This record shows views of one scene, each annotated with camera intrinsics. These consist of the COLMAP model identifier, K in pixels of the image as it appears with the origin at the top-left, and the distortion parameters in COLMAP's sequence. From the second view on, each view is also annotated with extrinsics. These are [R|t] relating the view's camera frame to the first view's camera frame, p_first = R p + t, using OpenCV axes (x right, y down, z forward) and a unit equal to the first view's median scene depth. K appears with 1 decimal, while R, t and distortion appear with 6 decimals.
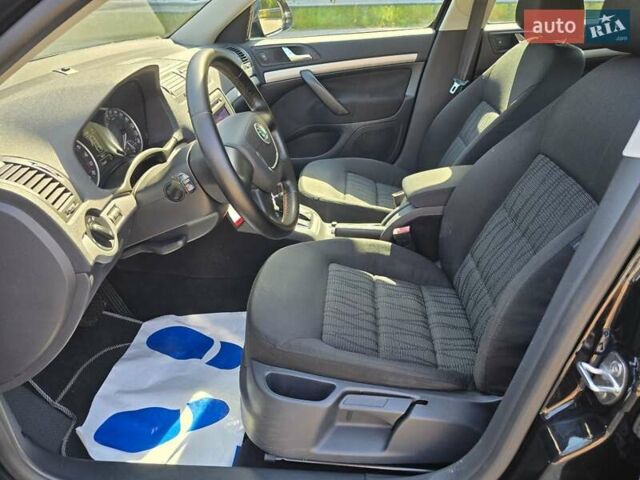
lens RADIAL K [[446.3, 0, 312.8], [0, 446.3, 240.5], [0, 0, 1]] dist [0.049341, -0.056671]
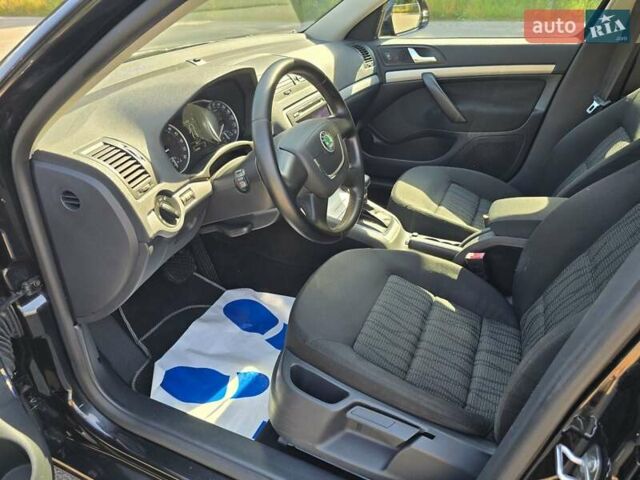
lens RADIAL K [[446.3, 0, 312.8], [0, 446.3, 240.5], [0, 0, 1]] dist [0.049341, -0.056671]
pose [[0.940922, 0.186540, -0.282612, 0.143958], [-0.179049, 0.982446, 0.052351, -0.044785], [0.287416, 0.001343, 0.957805, -0.008123]]
